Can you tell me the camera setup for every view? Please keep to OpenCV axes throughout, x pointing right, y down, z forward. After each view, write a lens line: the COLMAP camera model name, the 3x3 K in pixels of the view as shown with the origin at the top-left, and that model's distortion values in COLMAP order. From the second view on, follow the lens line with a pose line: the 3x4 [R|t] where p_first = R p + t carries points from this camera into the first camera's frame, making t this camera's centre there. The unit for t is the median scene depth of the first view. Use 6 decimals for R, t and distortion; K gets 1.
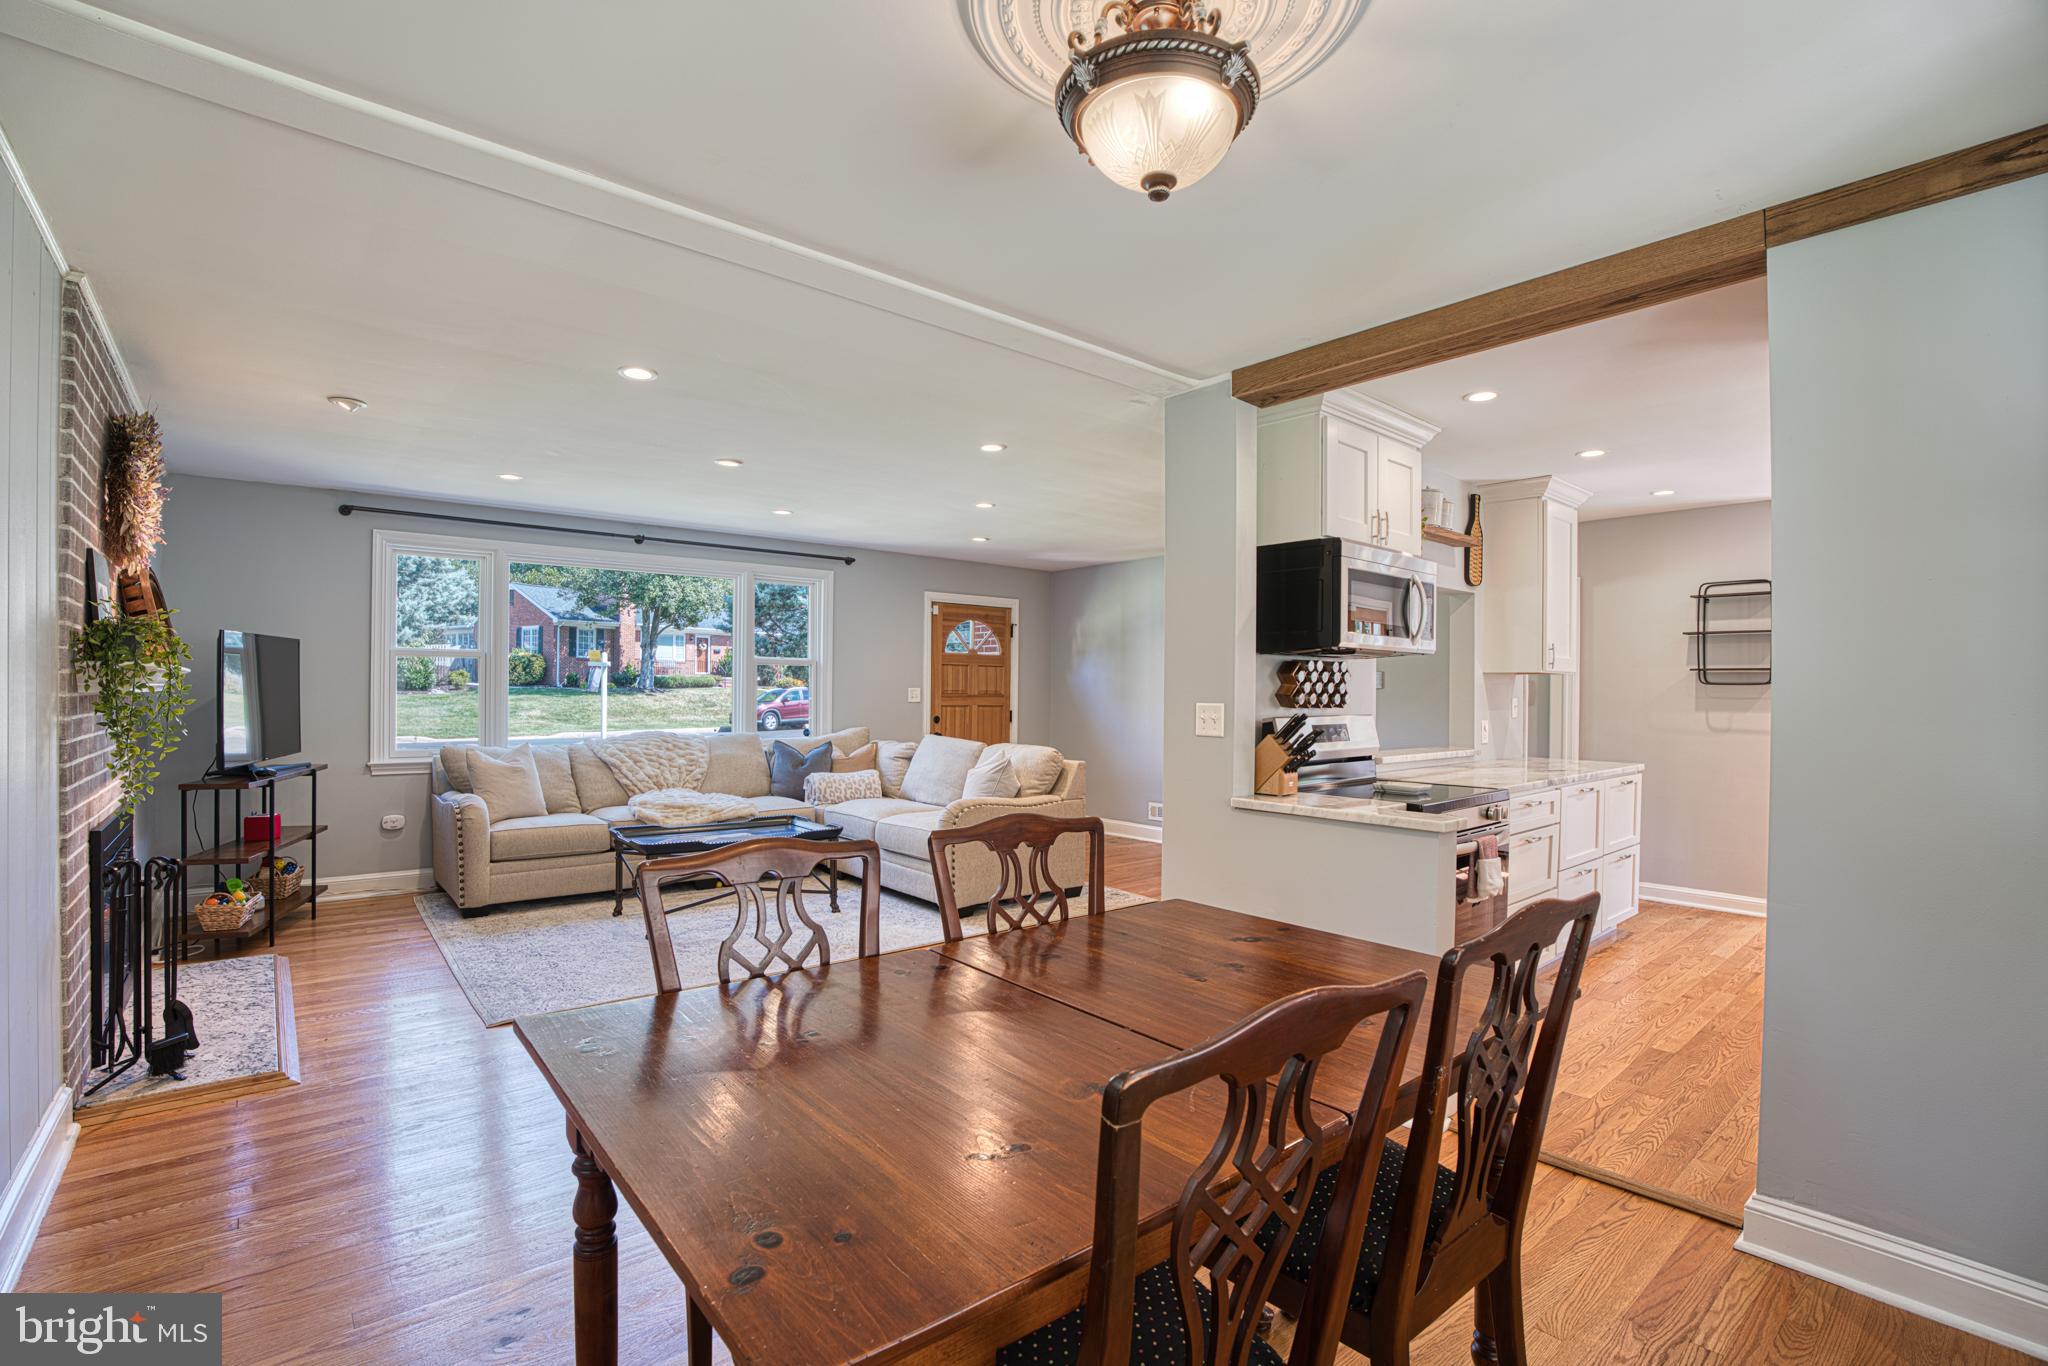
lens RADIAL K [[943.6, 0, 1025.4], [0, 943.6, 680.9], [0, 0, 1]] dist [-0.050293, 0.012489]
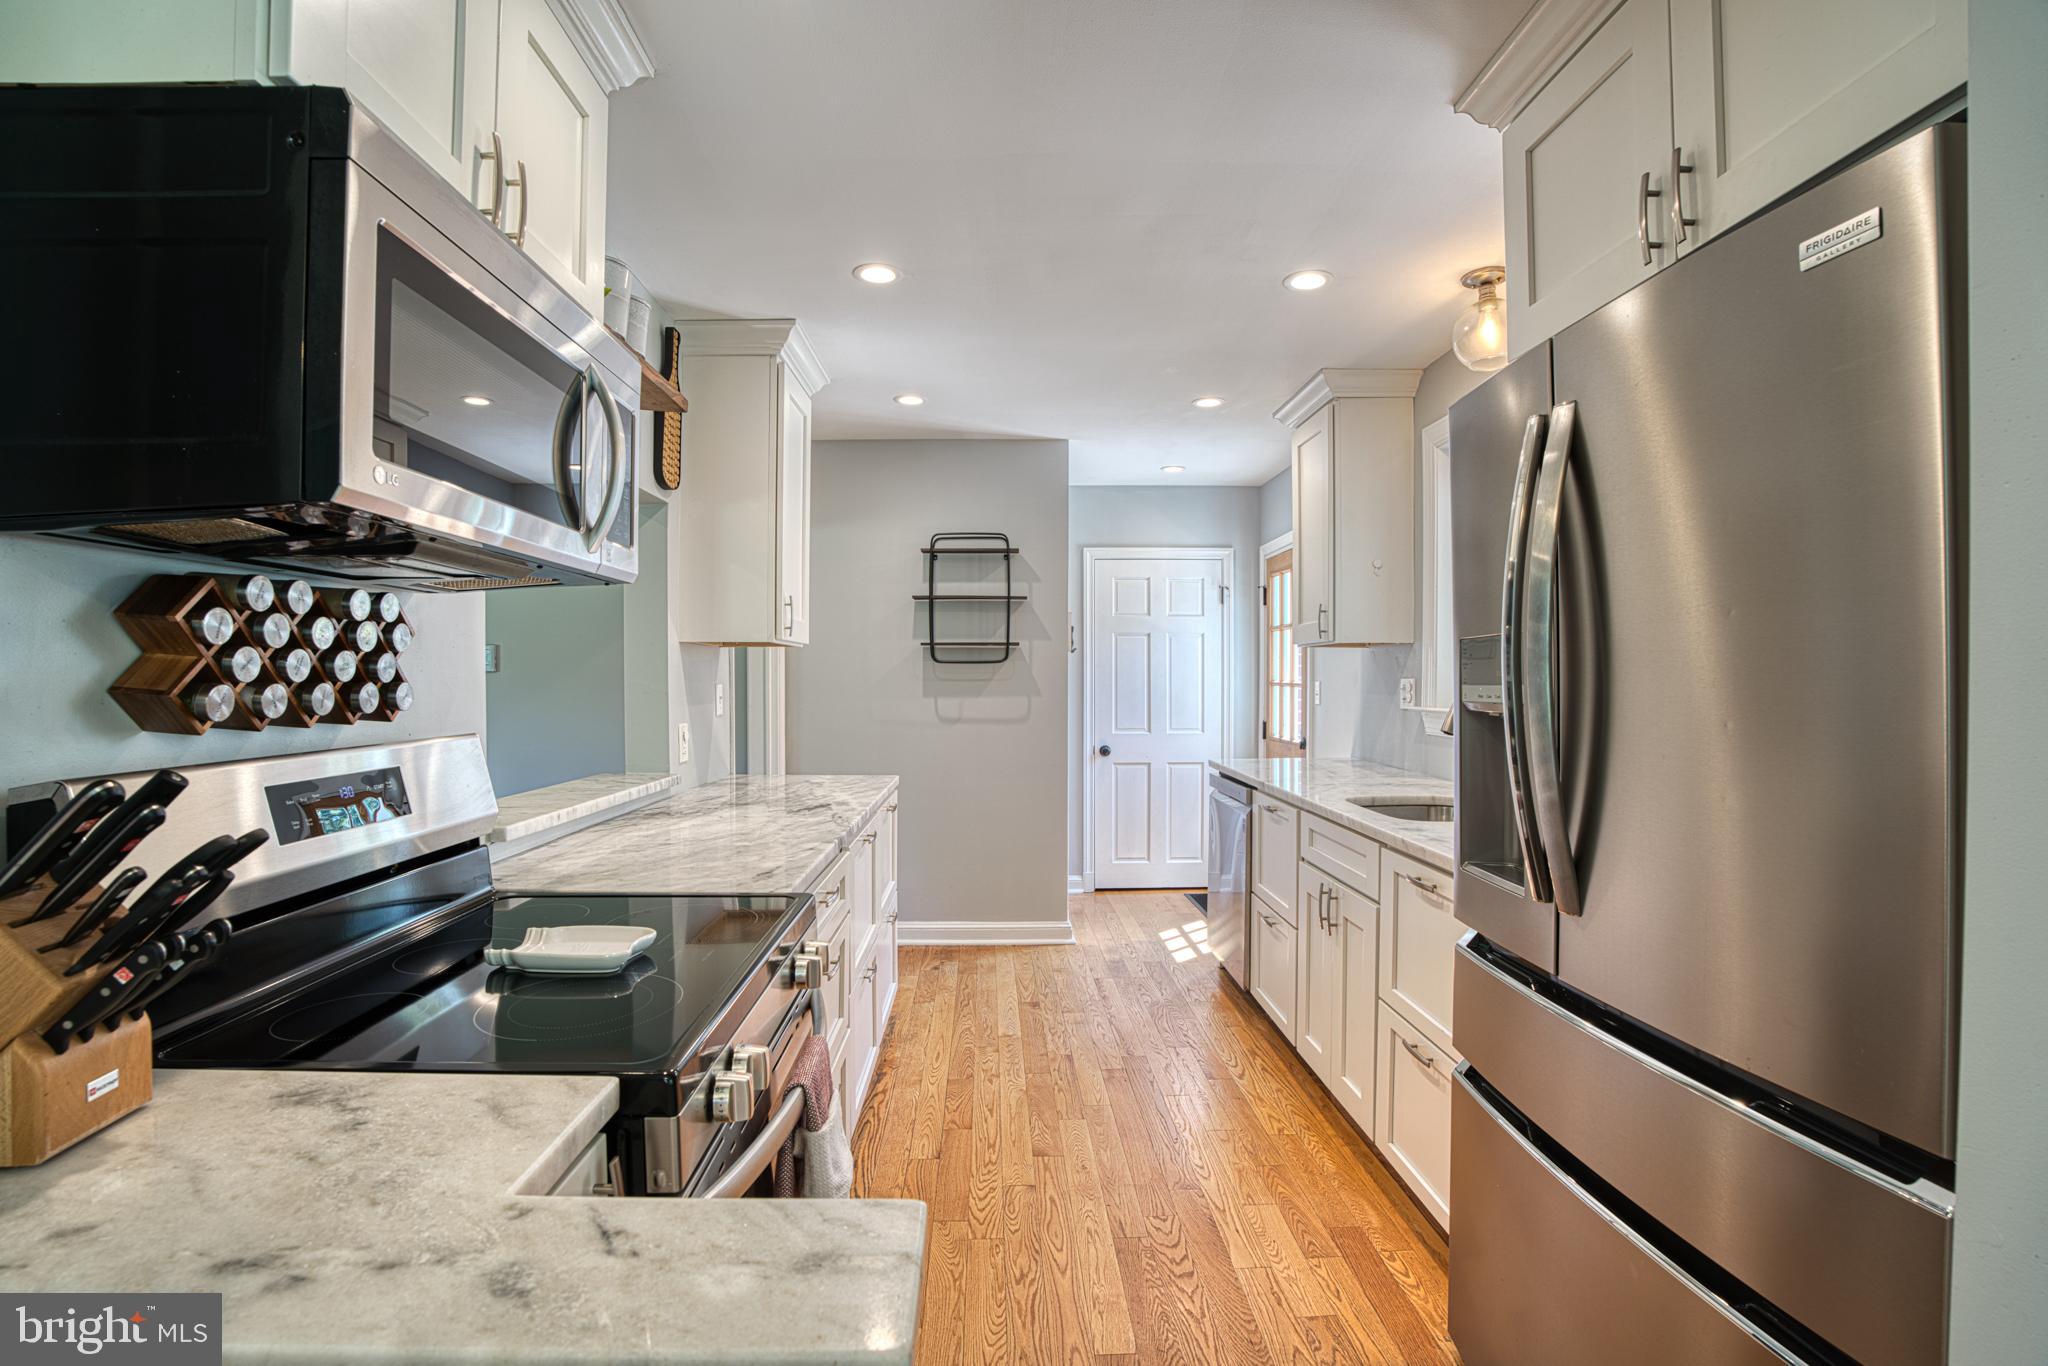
lens RADIAL K [[943.6, 0, 1029.9], [0, 943.6, 682.4], [0, 0, 1]] dist [-0.050293, 0.012489]
pose [[0.628351, -0.017924, 0.777723, 0.219675], [0.005405, 0.999811, 0.018676, 0.008485], [-0.777911, -0.007531, 0.628329, 0.591037]]
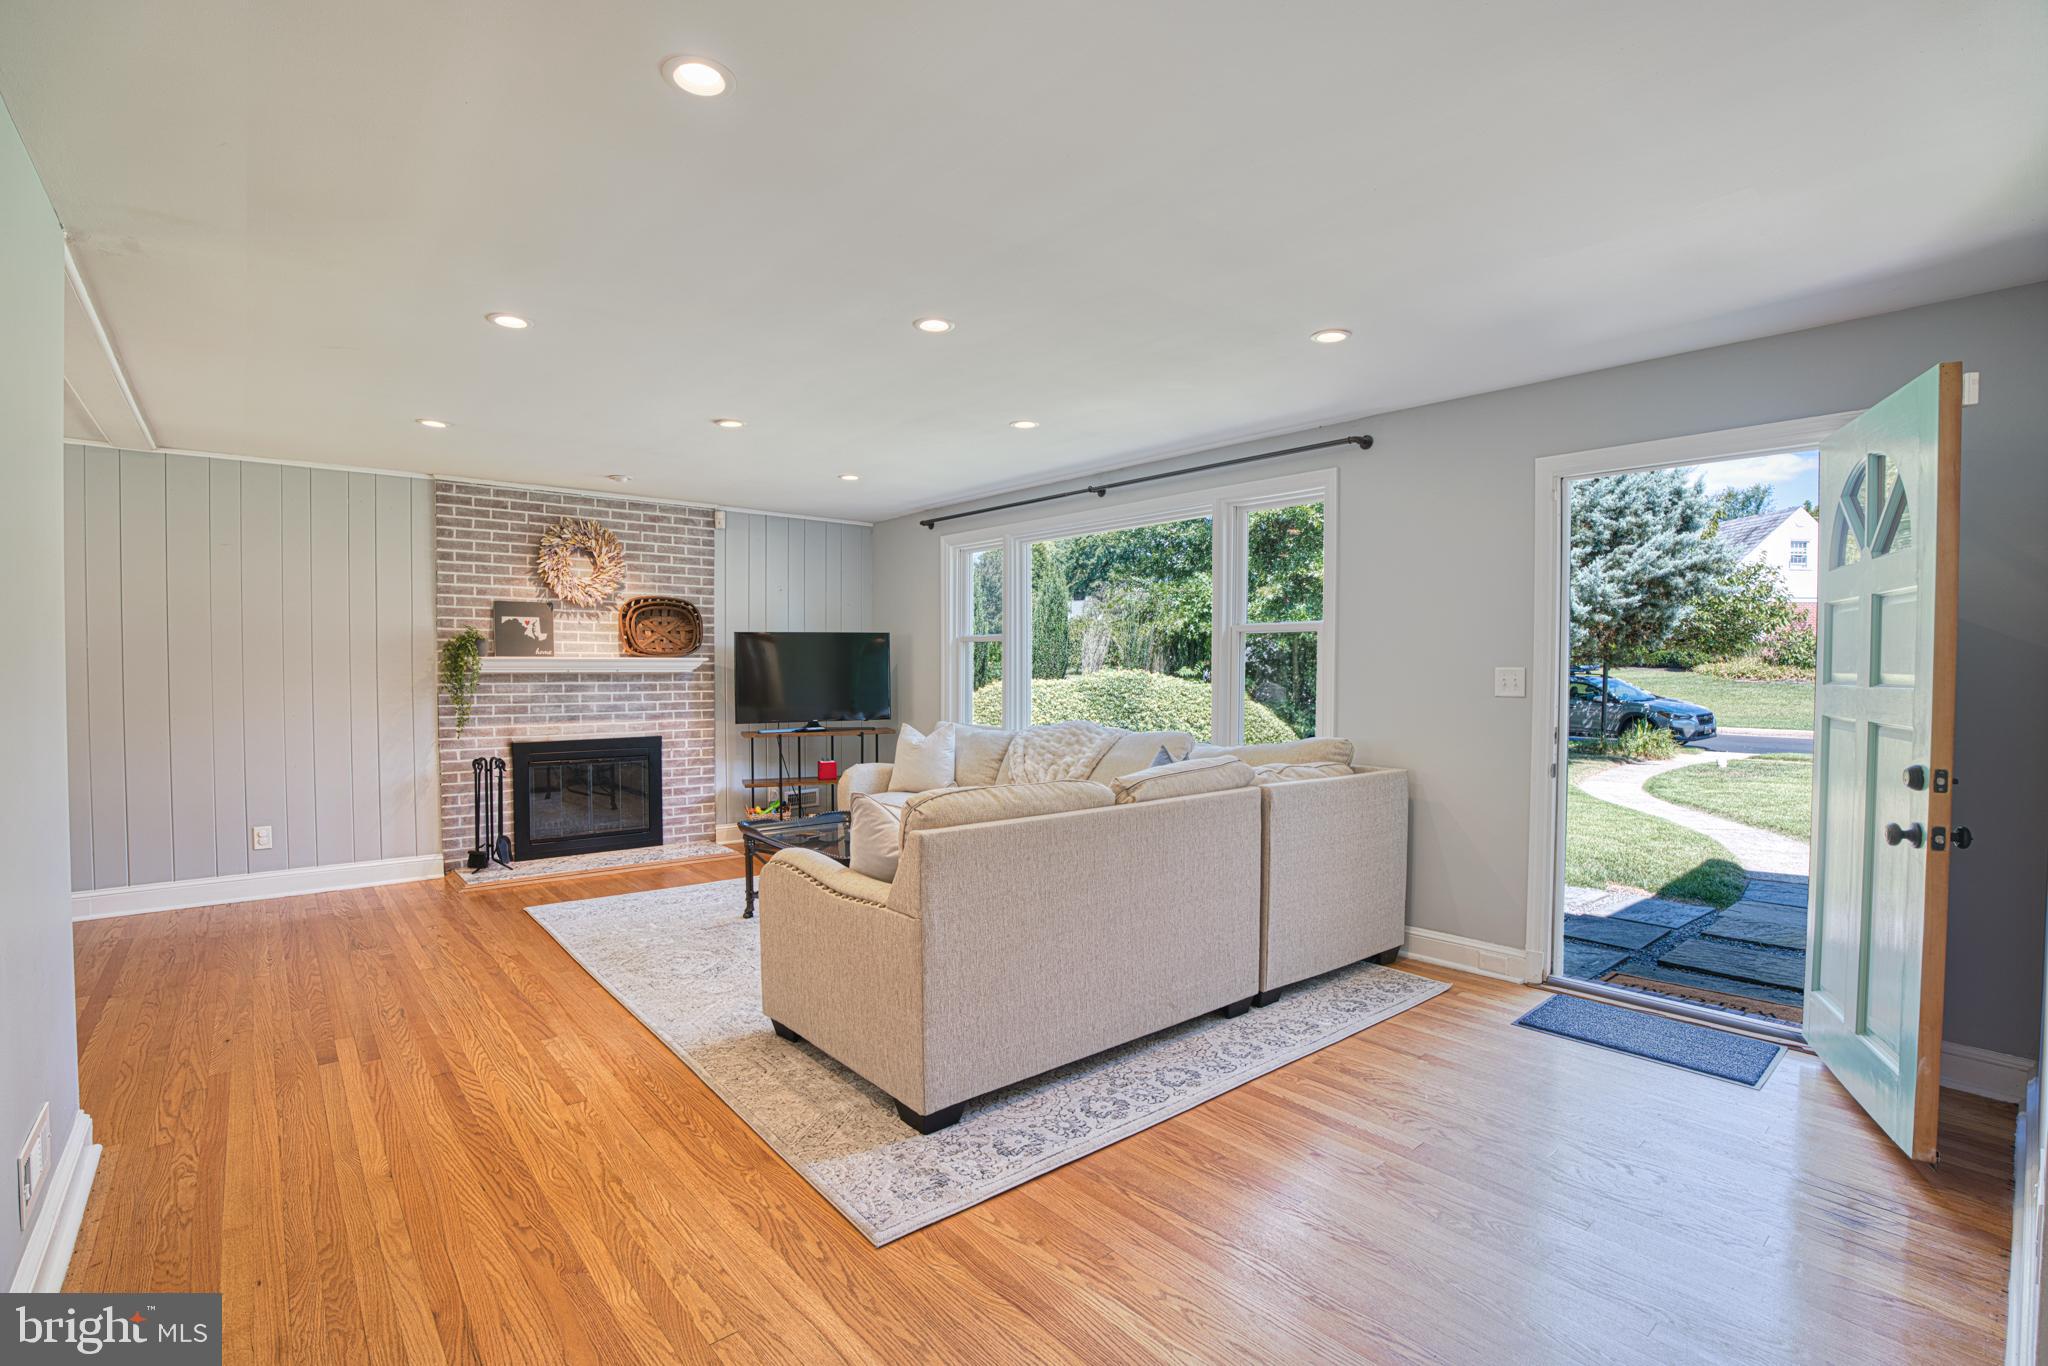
lens RADIAL K [[943.6, 0, 1026.3], [0, 943.6, 685.2], [0, 0, 1]] dist [-0.050293, 0.012489]
pose [[-0.003003, 0.016268, -0.999863, 0.726290], [0.007800, 0.999838, 0.016244, 0.015531], [0.999965, -0.007750, -0.003129, 1.514693]]
